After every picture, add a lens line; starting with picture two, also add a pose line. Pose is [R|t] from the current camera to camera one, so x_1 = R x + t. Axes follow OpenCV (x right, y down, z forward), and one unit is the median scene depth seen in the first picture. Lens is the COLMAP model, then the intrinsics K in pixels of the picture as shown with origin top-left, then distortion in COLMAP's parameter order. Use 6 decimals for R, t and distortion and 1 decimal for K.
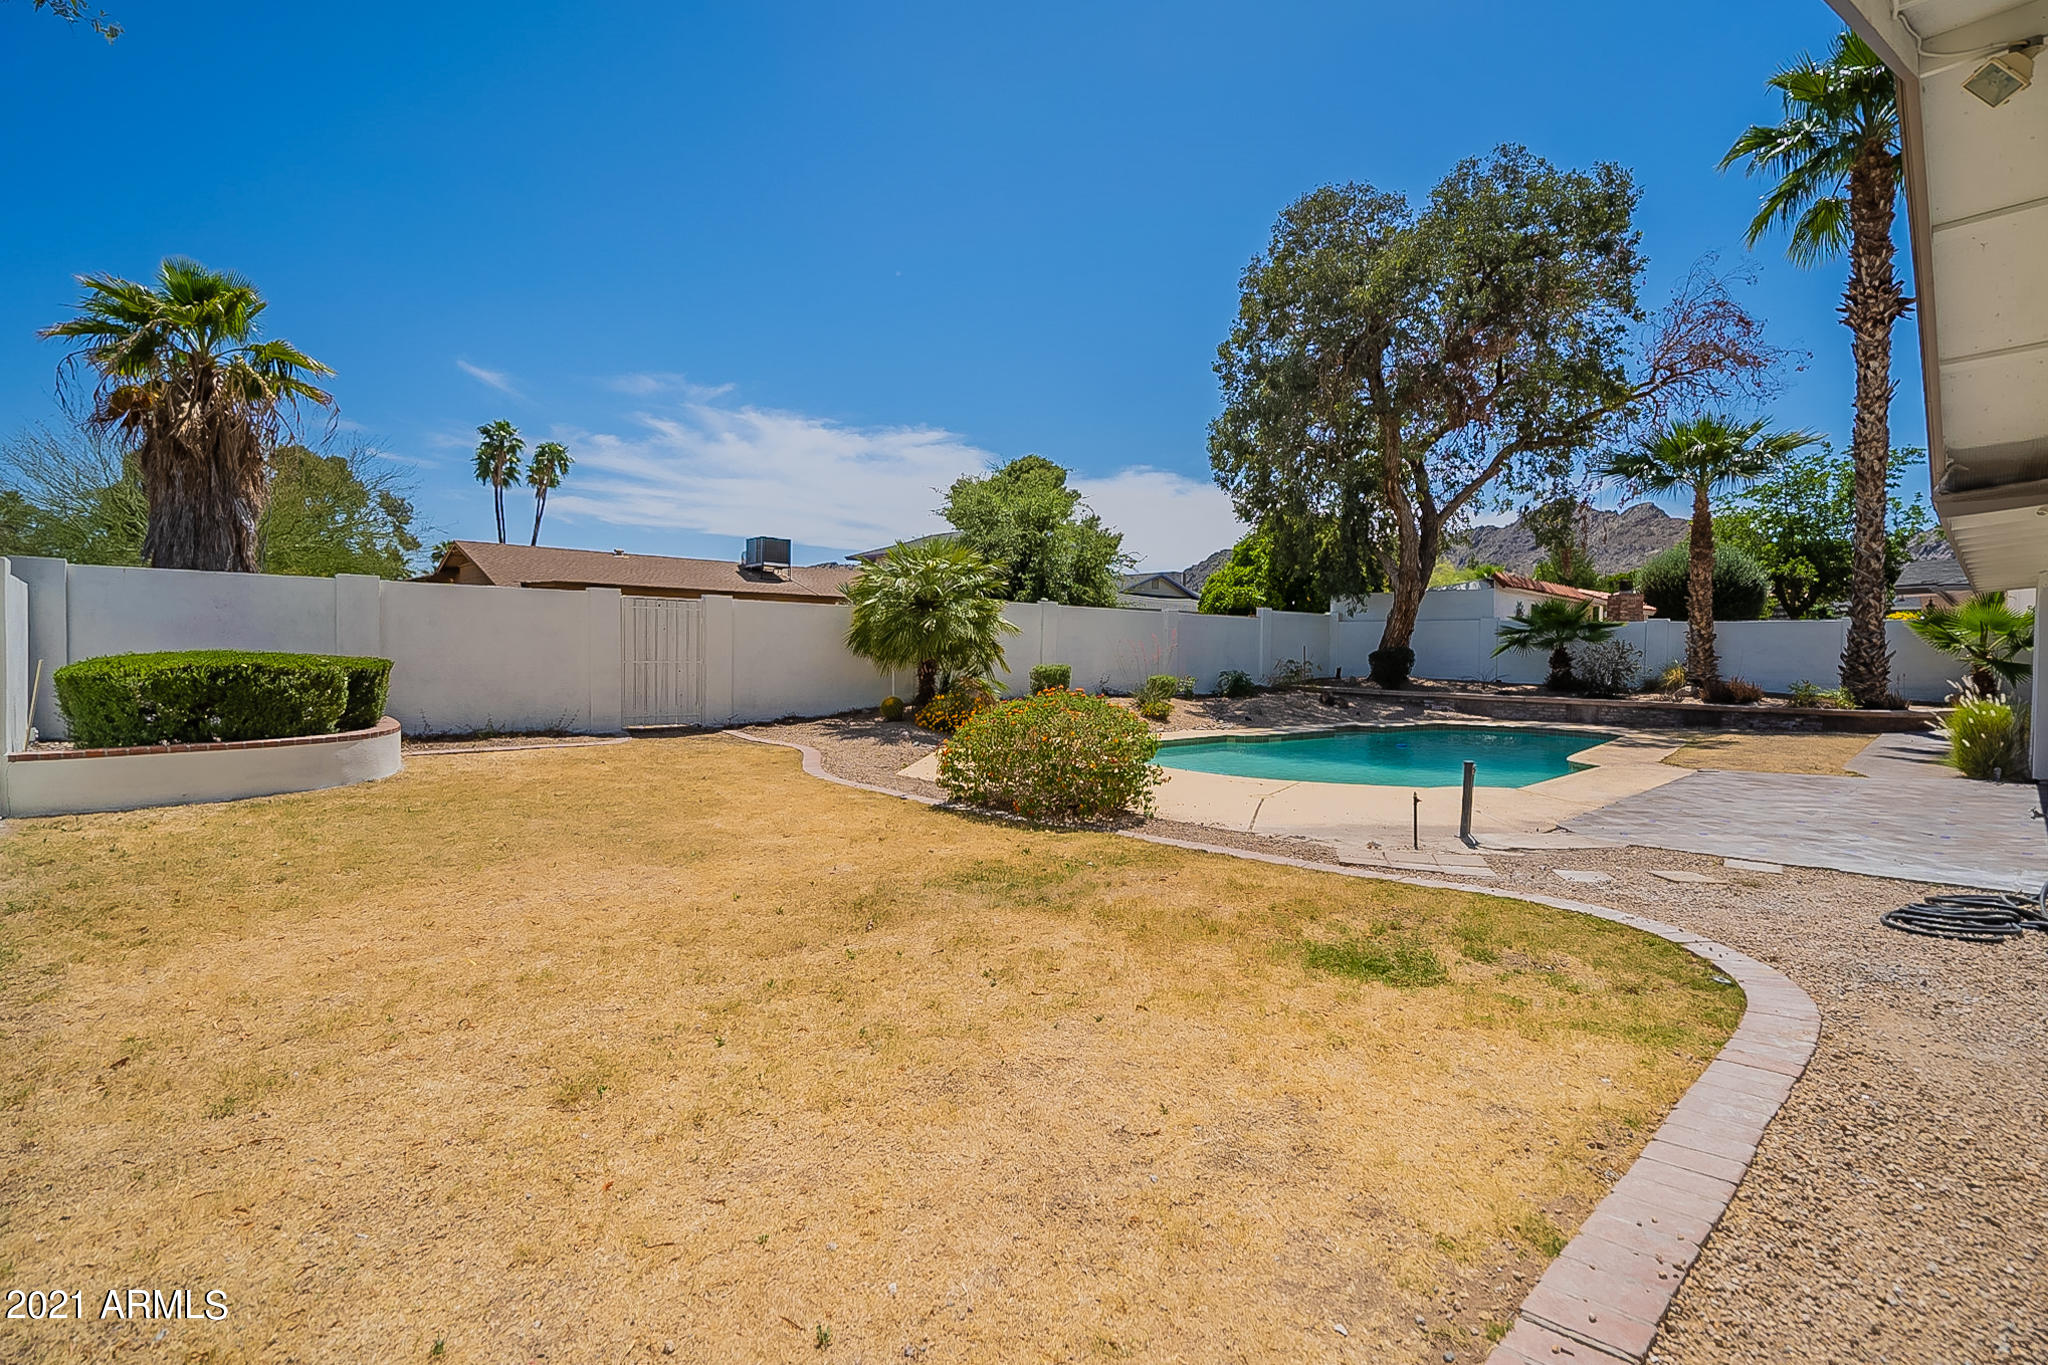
lens RADIAL K [[937.7, 0, 1031.2], [0, 937.7, 671.9], [0, 0, 1]] dist [-0.002533, 0.001308]
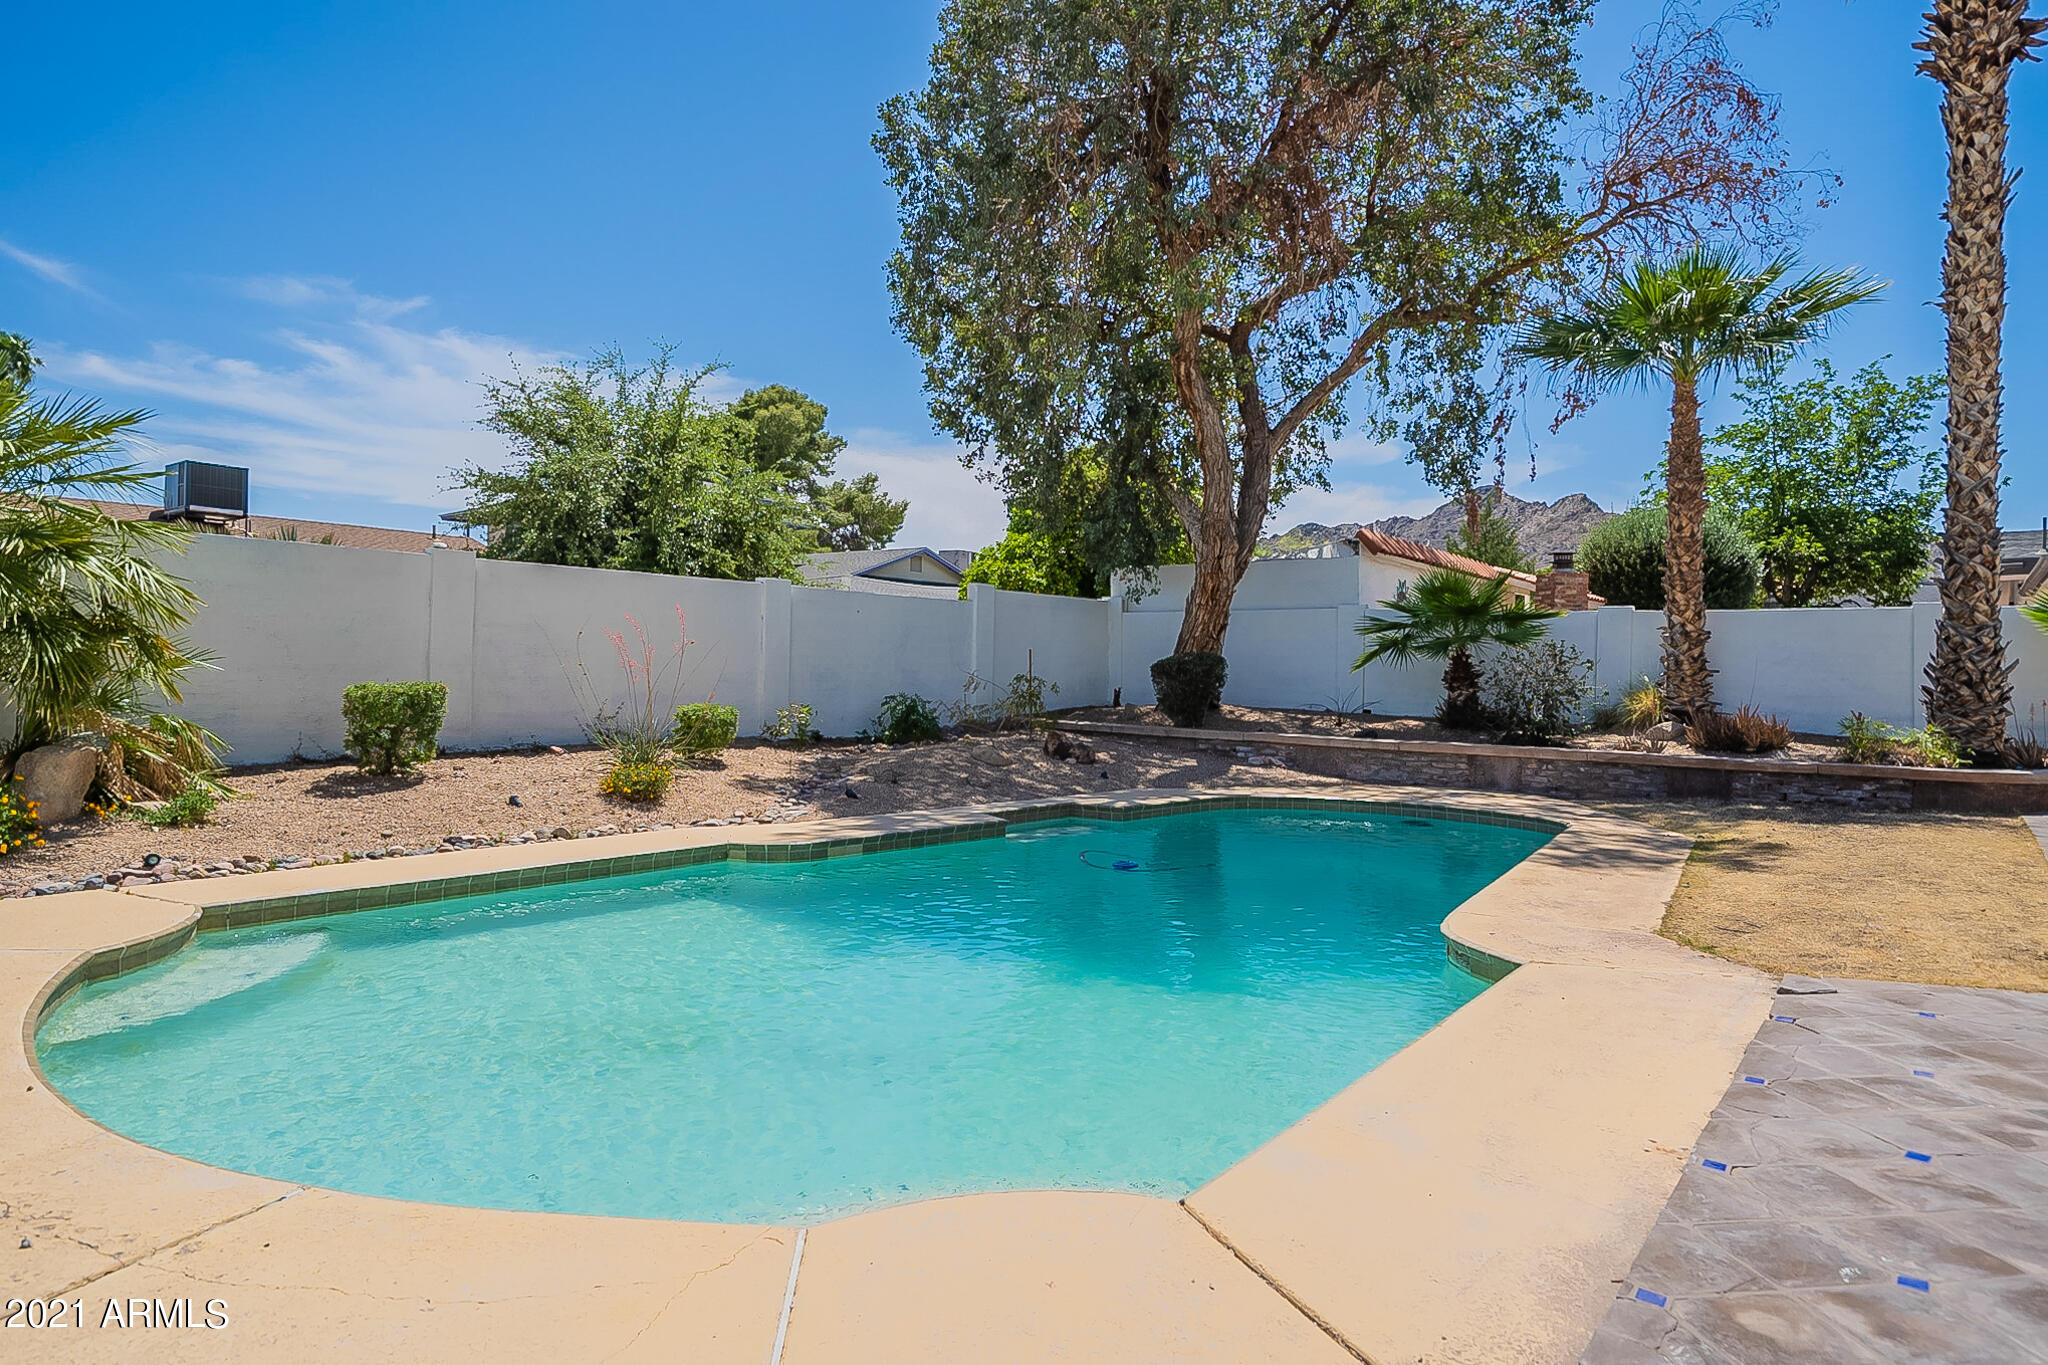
lens RADIAL K [[1164.8, 0, 1059.7], [0, 1164.8, 670.9], [0, 0, 1]] dist [0.007509, 0.000307]
pose [[0.986661, 0.003113, 0.162757, 0.201492], [0.000054, 0.999811, -0.019453, -0.001963], [-0.162787, 0.019202, 0.986474, 0.327974]]
